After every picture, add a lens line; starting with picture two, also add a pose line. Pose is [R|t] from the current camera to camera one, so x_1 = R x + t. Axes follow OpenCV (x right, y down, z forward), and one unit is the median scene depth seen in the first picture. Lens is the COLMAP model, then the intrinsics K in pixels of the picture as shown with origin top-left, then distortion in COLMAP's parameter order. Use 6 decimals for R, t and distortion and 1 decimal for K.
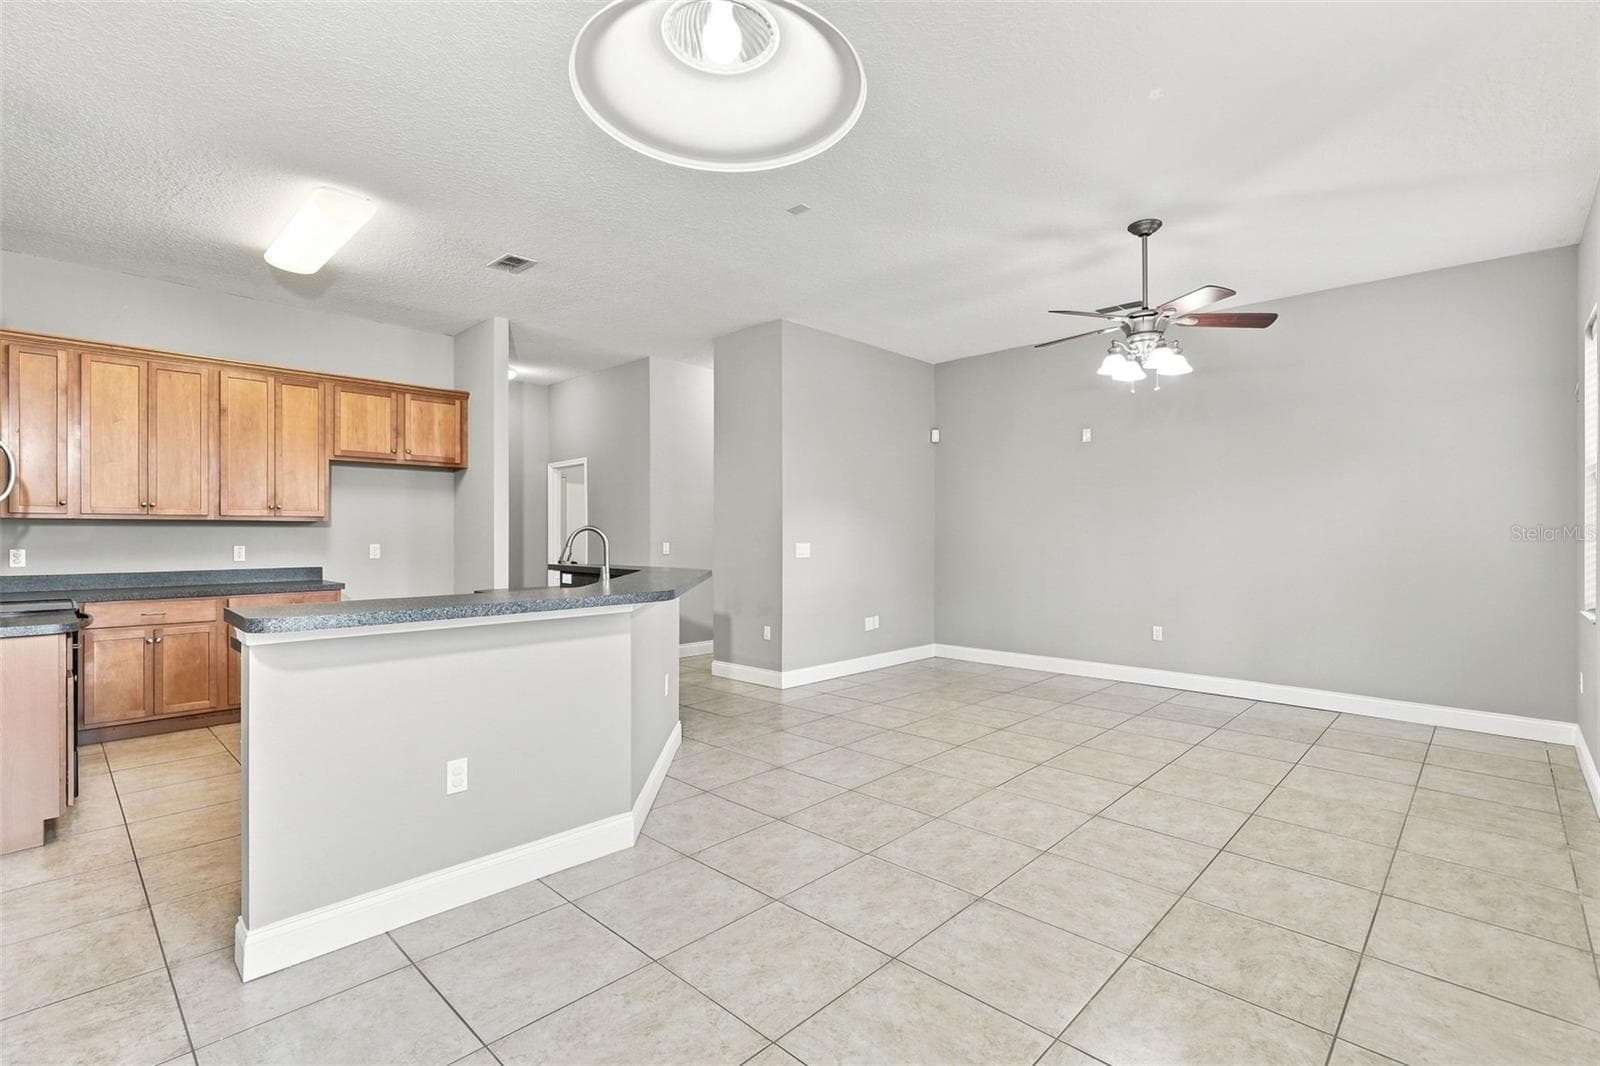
lens RADIAL K [[732.1, 0, 795.1], [0, 732.1, 534.8], [0, 0, 1]] dist [0.002877, -0.000642]
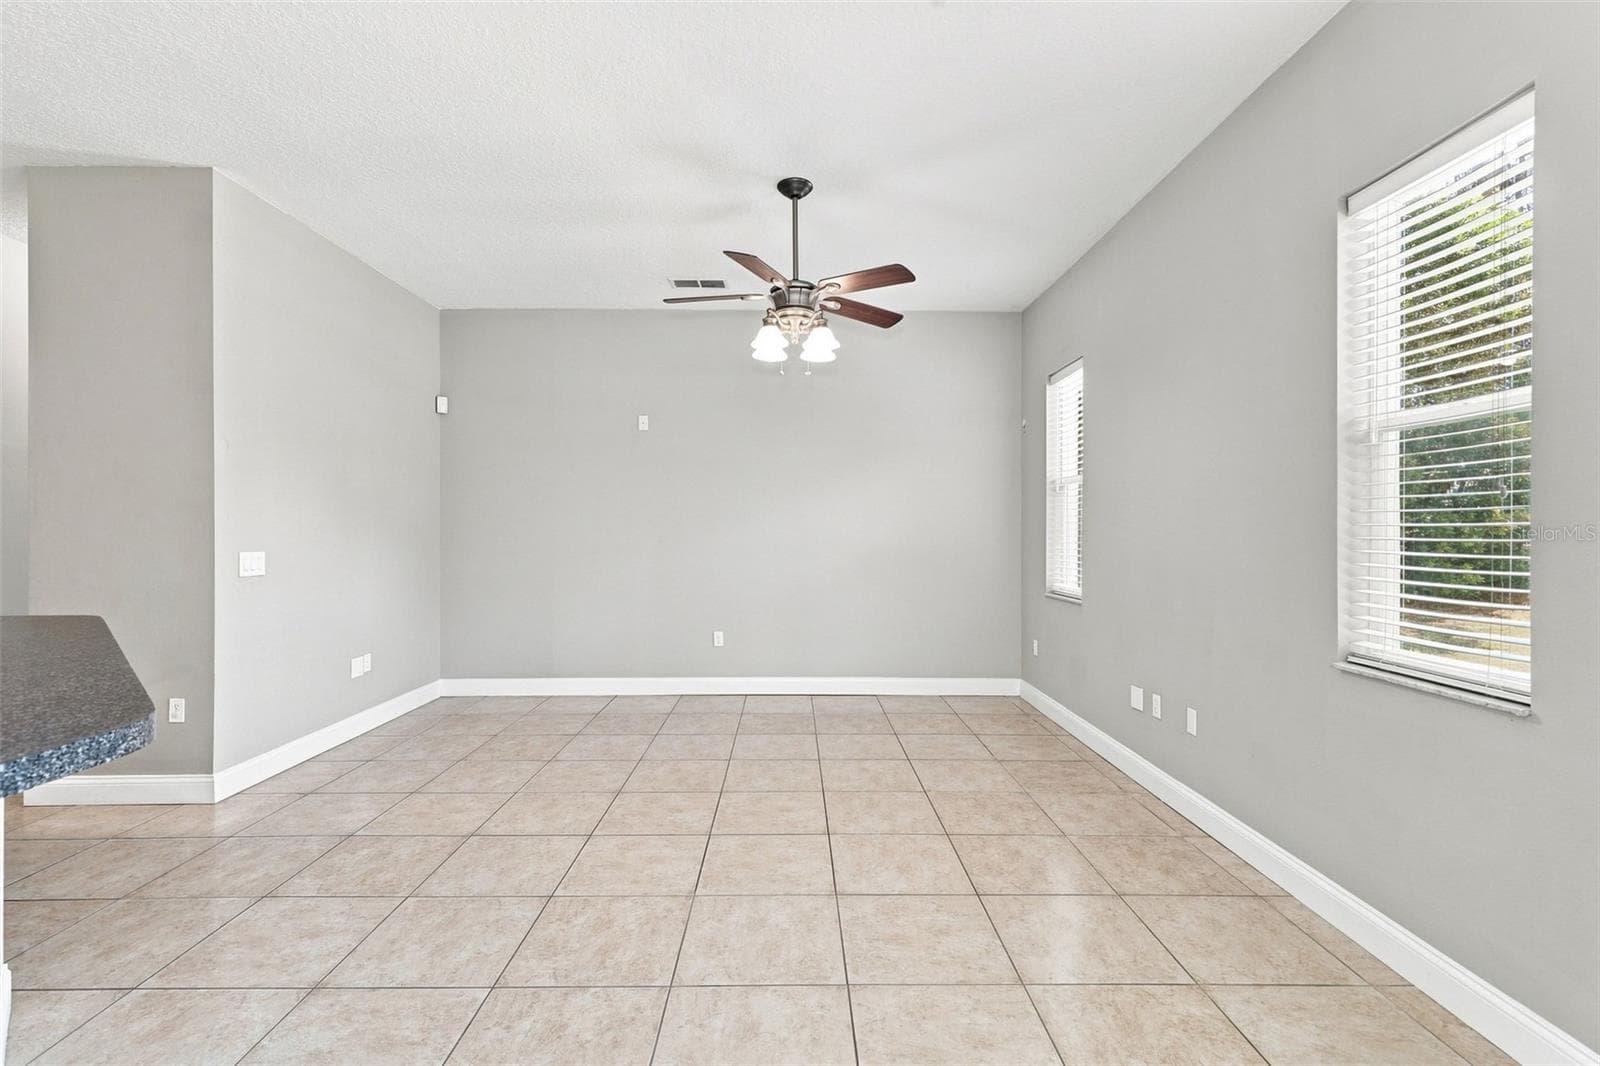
lens RADIAL K [[732.1, 0, 806.2], [0, 732.1, 527.4], [0, 0, 1]] dist [0.002877, -0.000642]
pose [[0.712561, 0.002028, 0.701607, -0.132150], [0.002290, 0.999984, -0.005216, -0.006613], [-0.701606, 0.005324, 0.712545, 0.362702]]
